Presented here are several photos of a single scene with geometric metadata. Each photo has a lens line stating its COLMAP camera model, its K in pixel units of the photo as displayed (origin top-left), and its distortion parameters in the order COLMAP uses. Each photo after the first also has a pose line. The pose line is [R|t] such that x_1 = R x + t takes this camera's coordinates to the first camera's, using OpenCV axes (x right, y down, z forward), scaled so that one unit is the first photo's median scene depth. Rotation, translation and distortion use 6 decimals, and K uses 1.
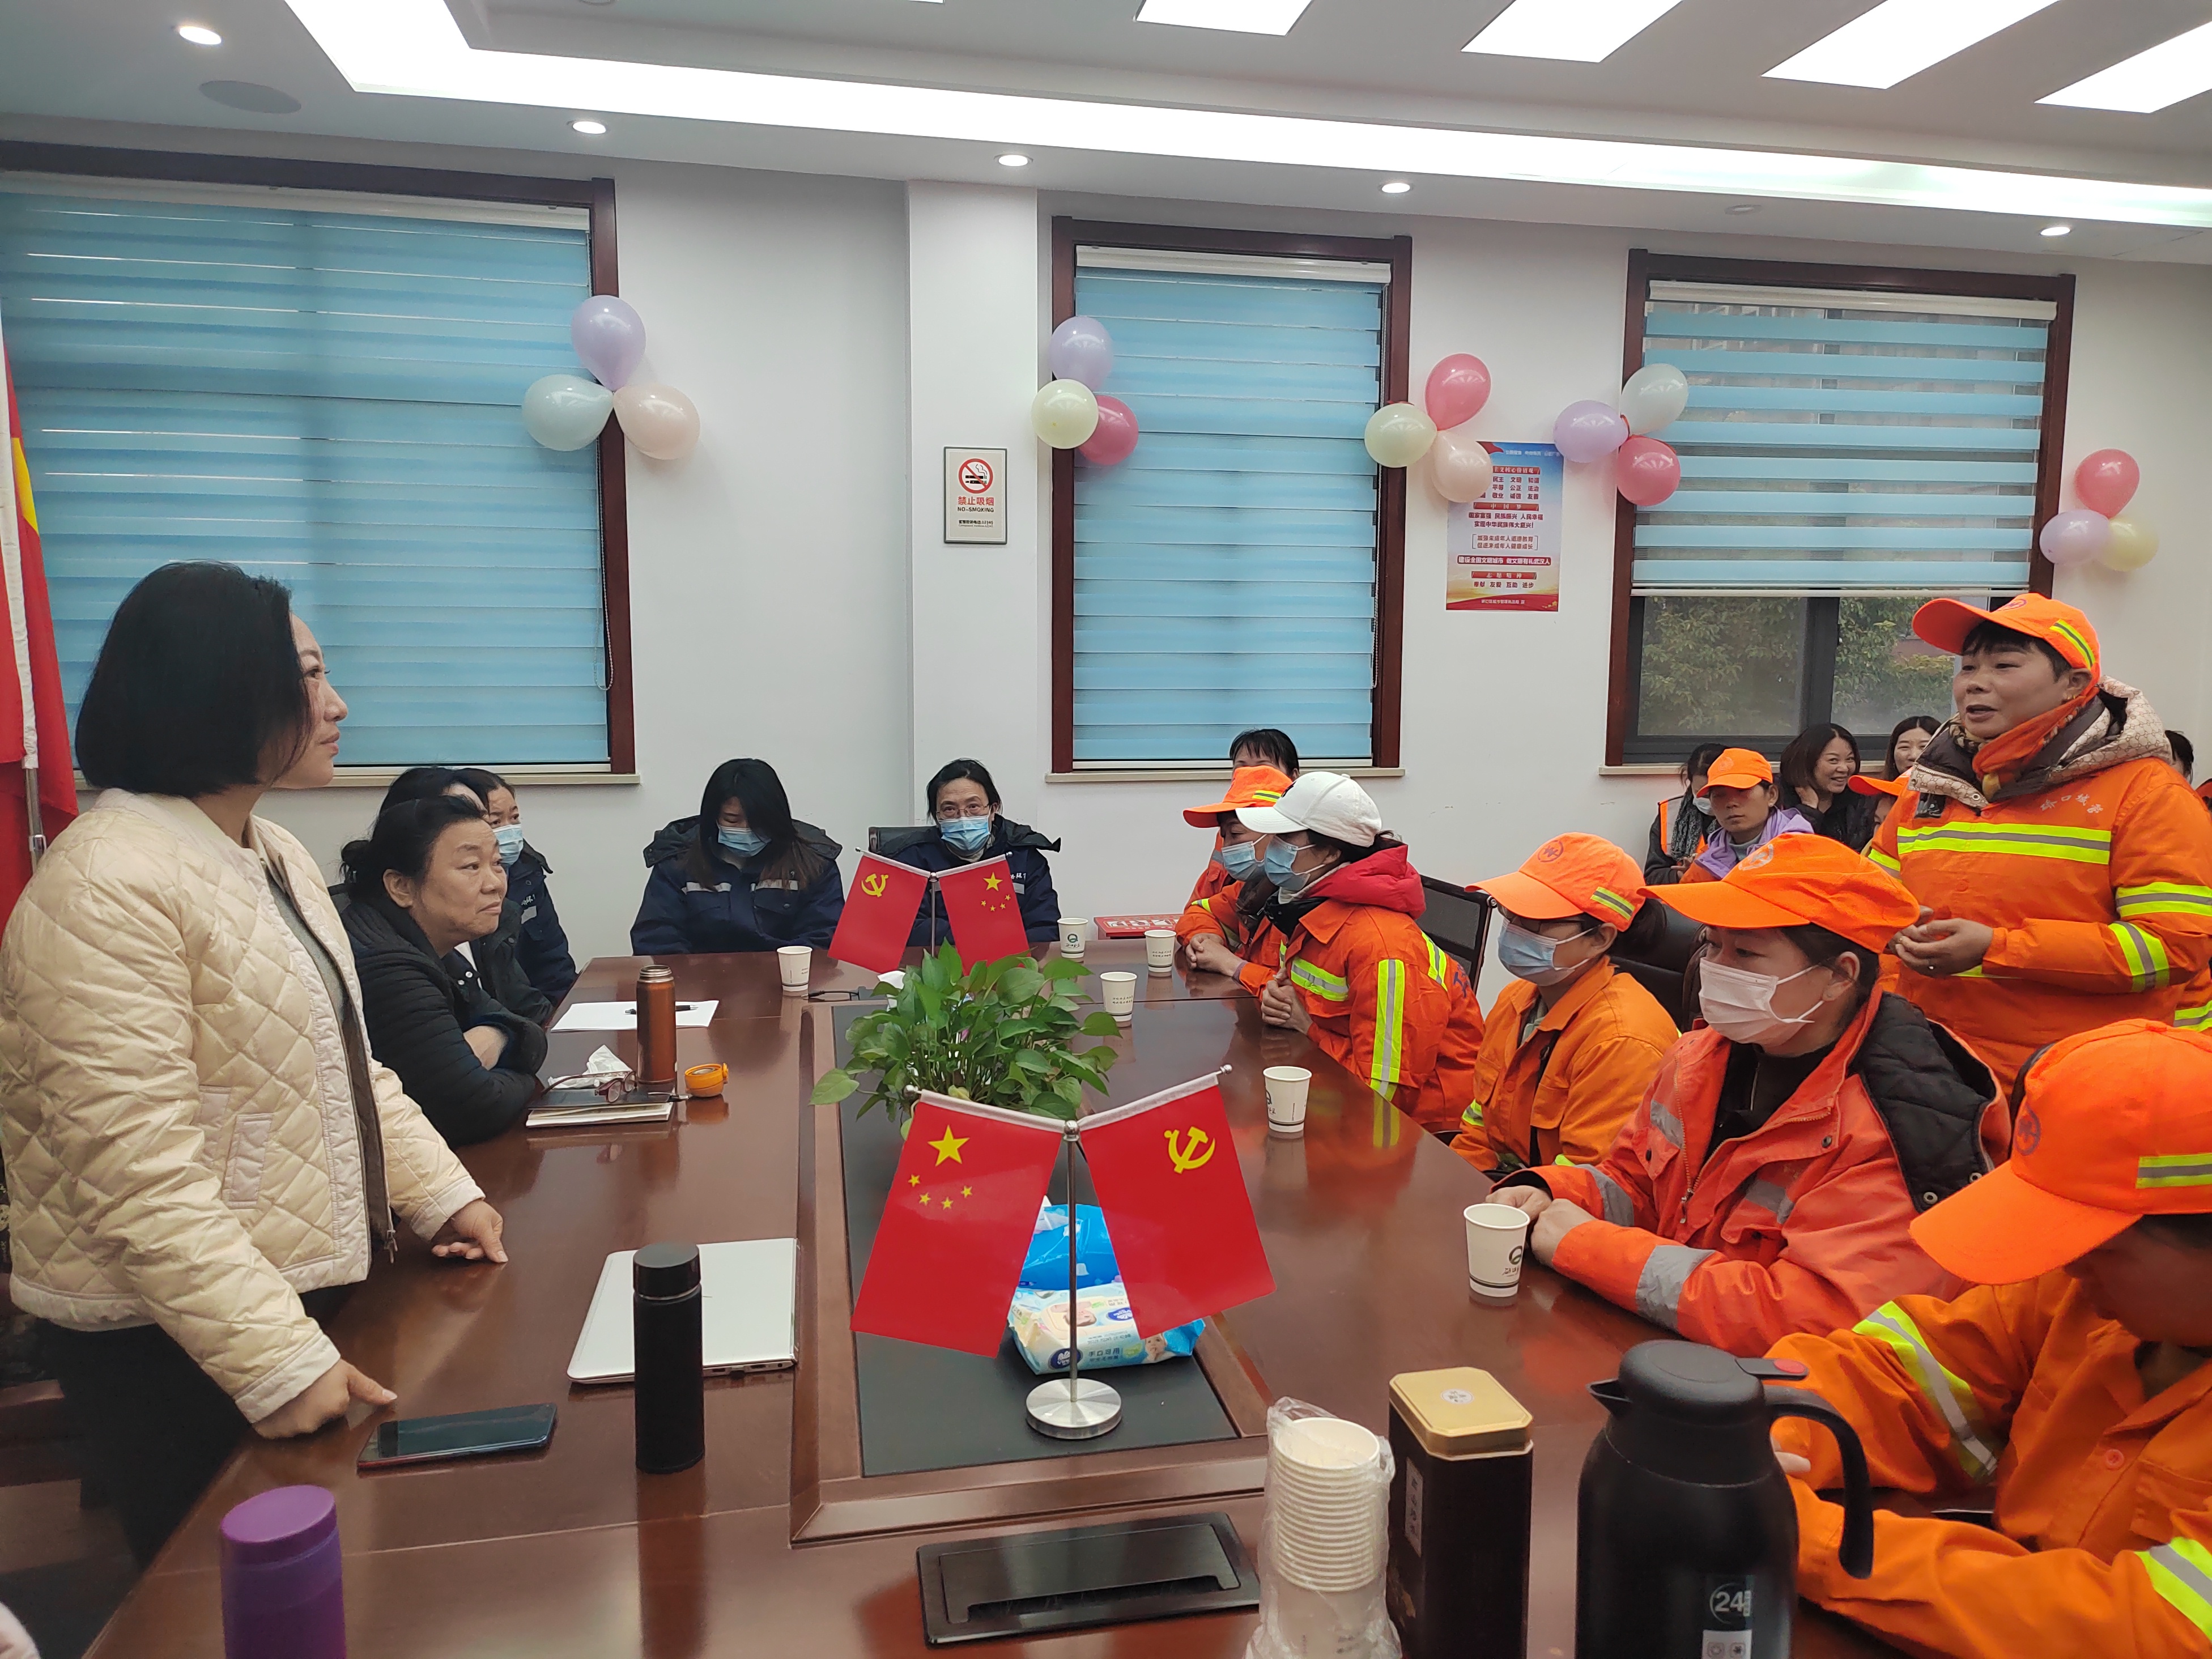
lens RADIAL K [[1468.0, 0, 1111.1], [0, 1468.0, 810.9], [0, 0, 1]] dist [0.039248, -0.021785]
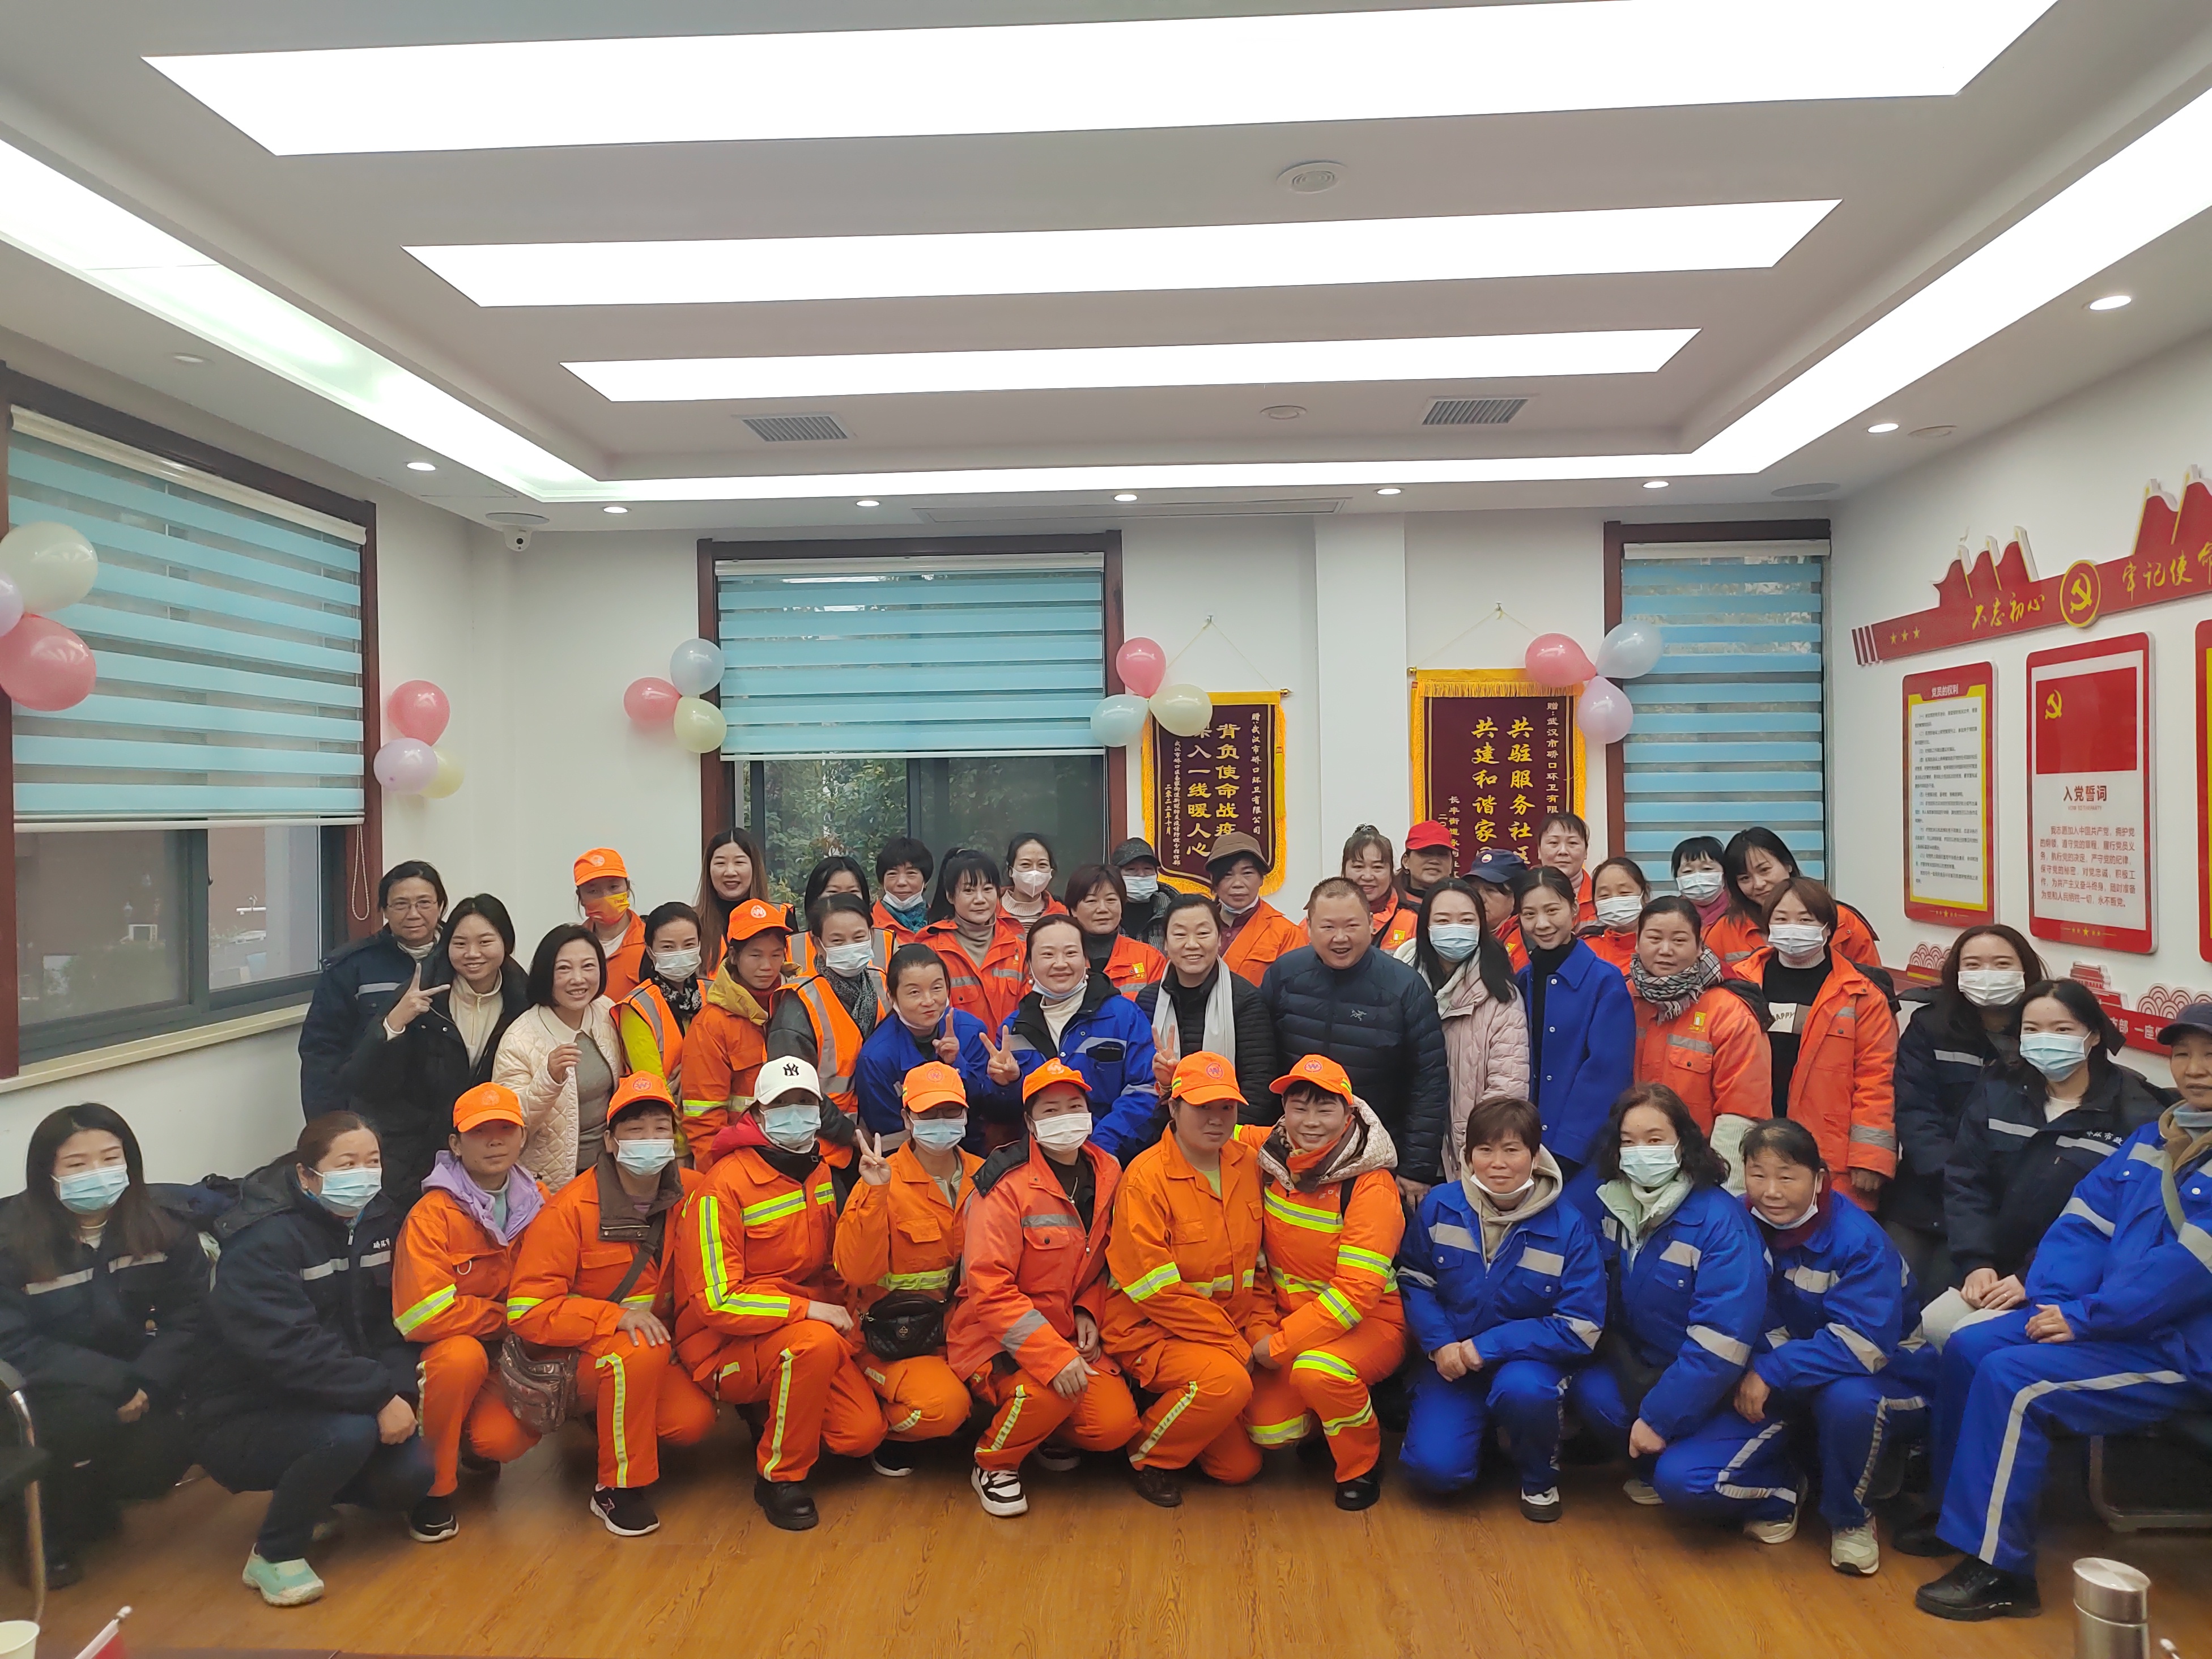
lens RADIAL K [[1493.7, 0, 1111.4], [0, 1493.7, 826.3], [0, 0, 1]] dist [0.014192, 0.039938]
pose [[0.239771, -0.016454, 0.970690, -0.228005], [0.118610, 0.992863, -0.012468, -0.080938], [-0.963557, 0.118123, 0.240012, 0.333979]]
